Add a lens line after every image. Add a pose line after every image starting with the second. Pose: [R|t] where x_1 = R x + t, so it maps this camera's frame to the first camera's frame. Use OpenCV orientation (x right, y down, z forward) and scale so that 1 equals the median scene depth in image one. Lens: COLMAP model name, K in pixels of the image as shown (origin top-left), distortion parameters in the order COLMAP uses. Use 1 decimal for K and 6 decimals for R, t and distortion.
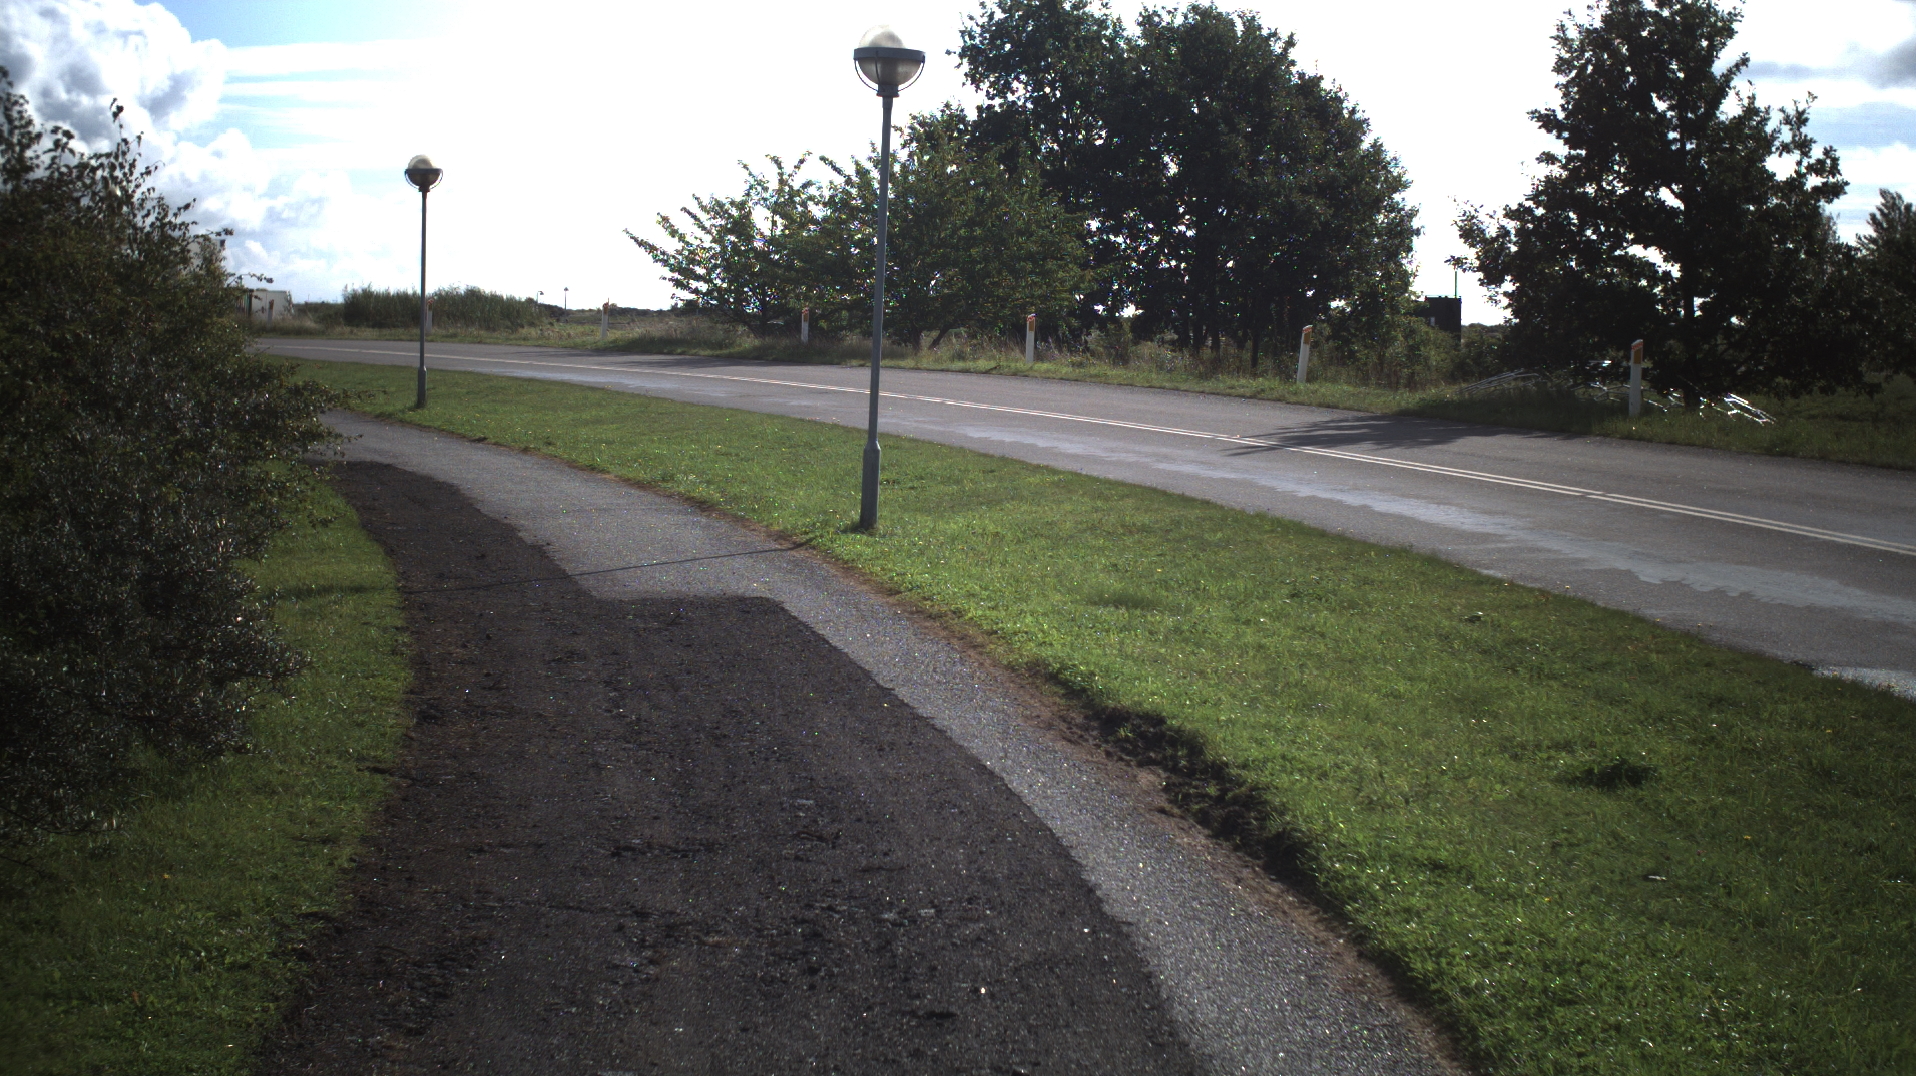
lens RADIAL K [[3386.5, 0, 958.0], [0, 3386.5, 538.0], [0, 0, 1]] dist [-0.296171, 0.346710]
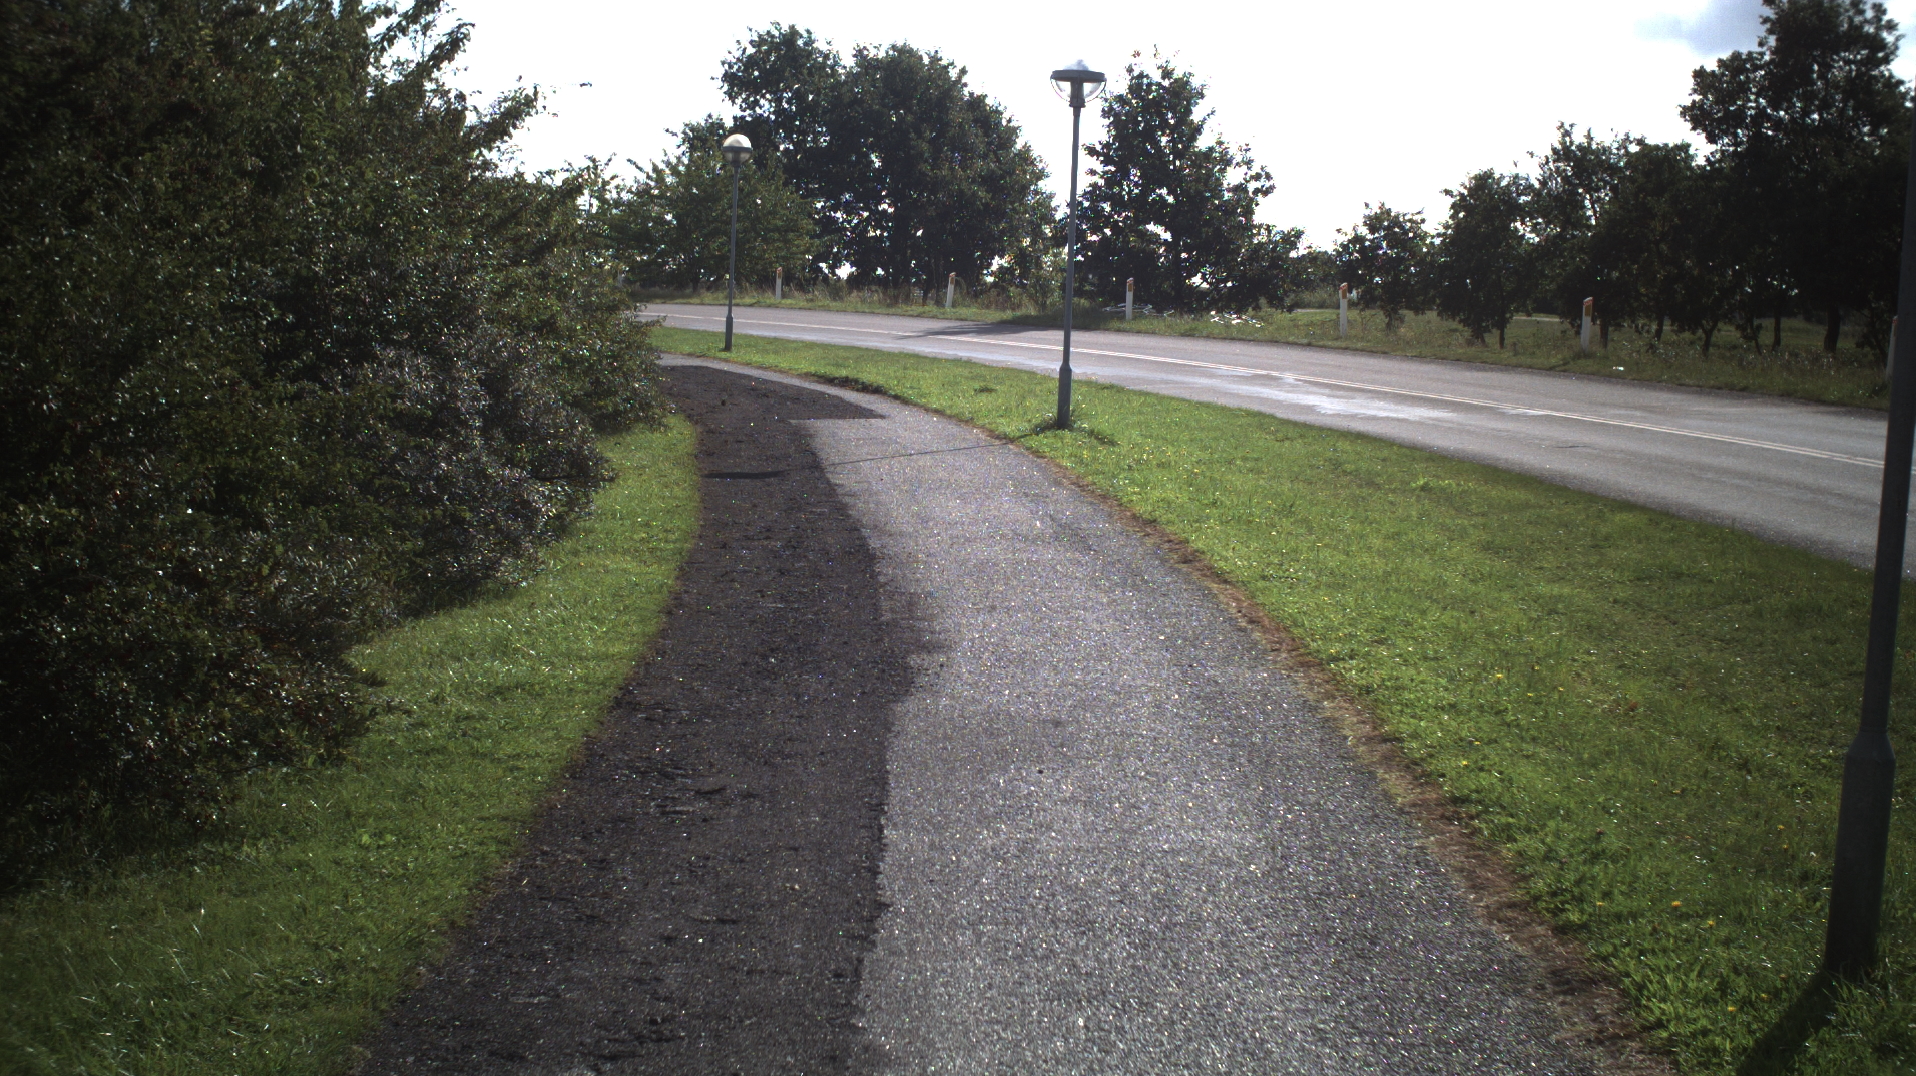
lens RADIAL K [[3386.5, 0, 958.0], [0, 3386.5, 538.0], [0, 0, 1]] dist [-0.296171, 0.346710]
pose [[0.996615, -0.004924, 0.082061, -0.019482], [0.004080, 0.999937, 0.010456, 0.032883], [-0.082107, -0.010086, 0.996572, -0.430320]]
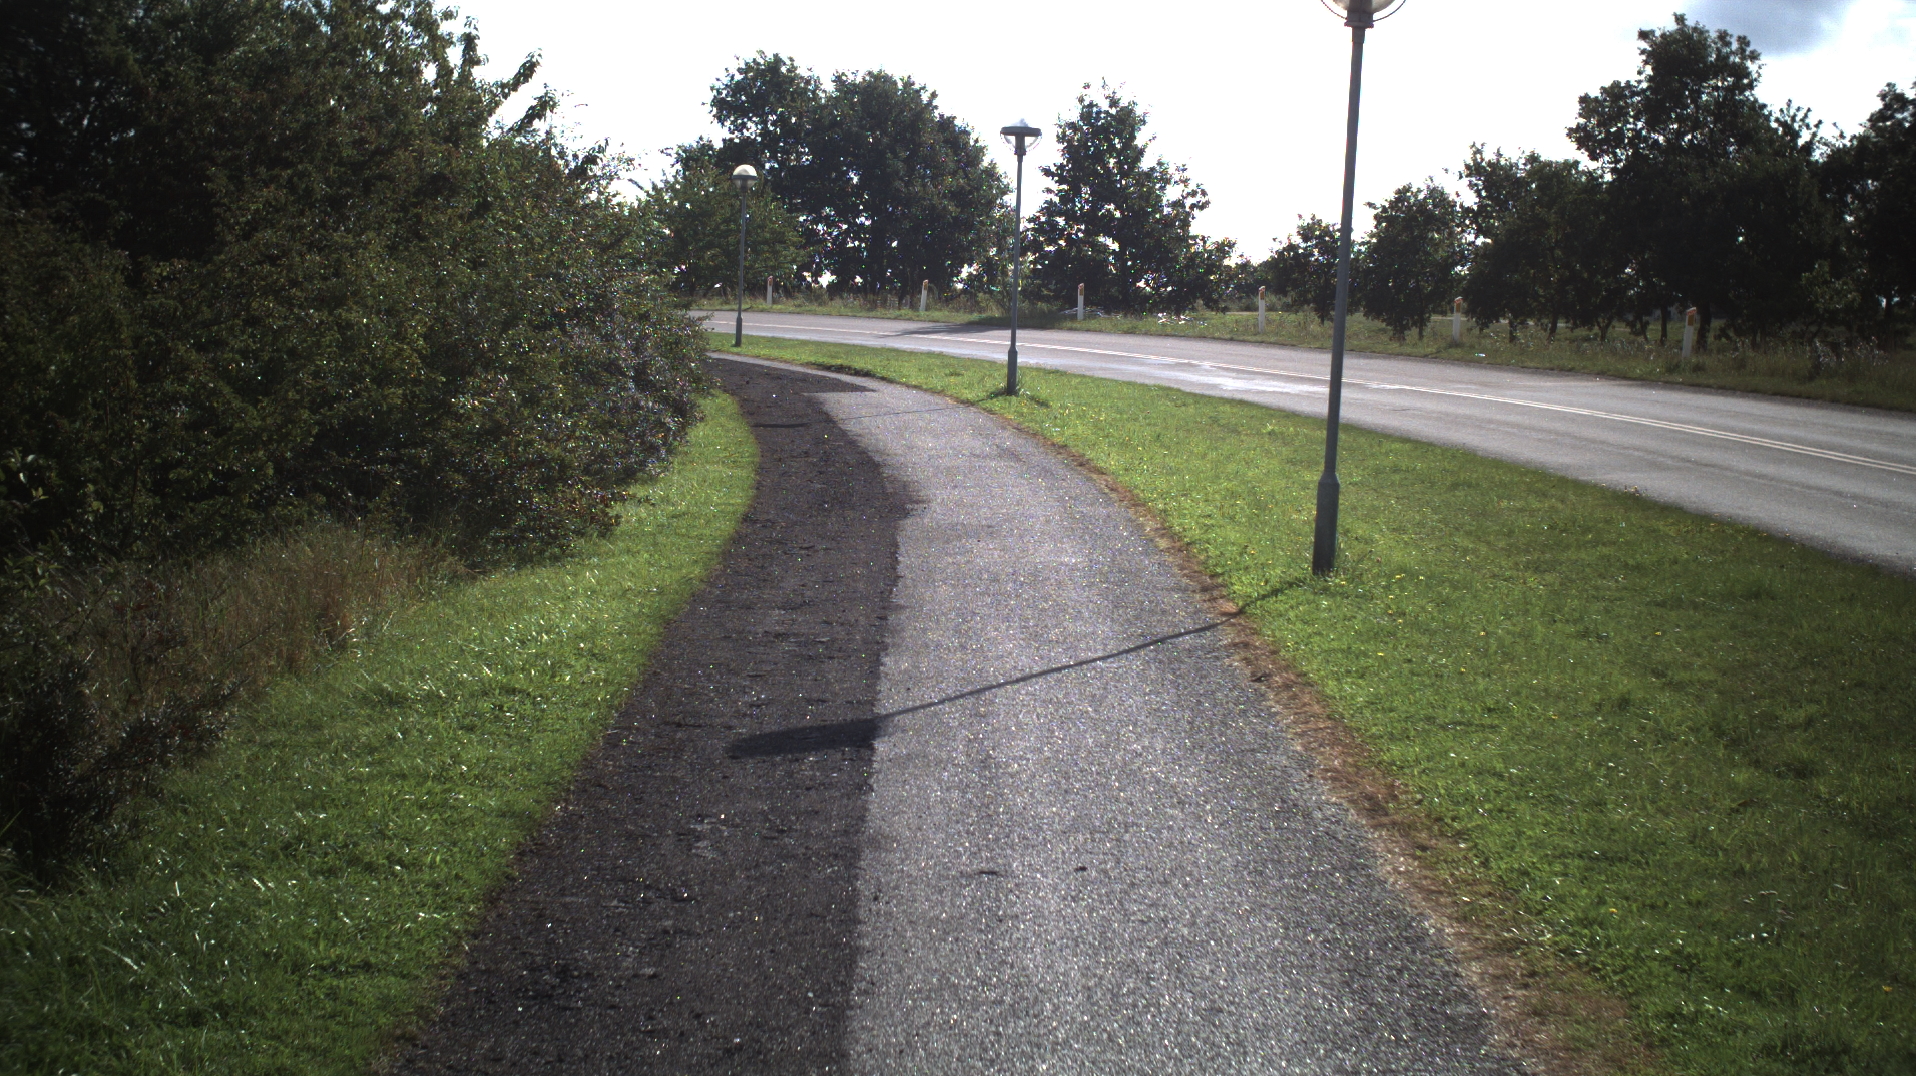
lens RADIAL K [[3386.5, 0, 958.0], [0, 3386.5, 538.0], [0, 0, 1]] dist [-0.296171, 0.346710]
pose [[0.995883, -0.011384, 0.089927, -0.031645], [0.010685, 0.999909, 0.008244, 0.042831], [-0.090013, -0.007249, 0.995914, -0.573452]]
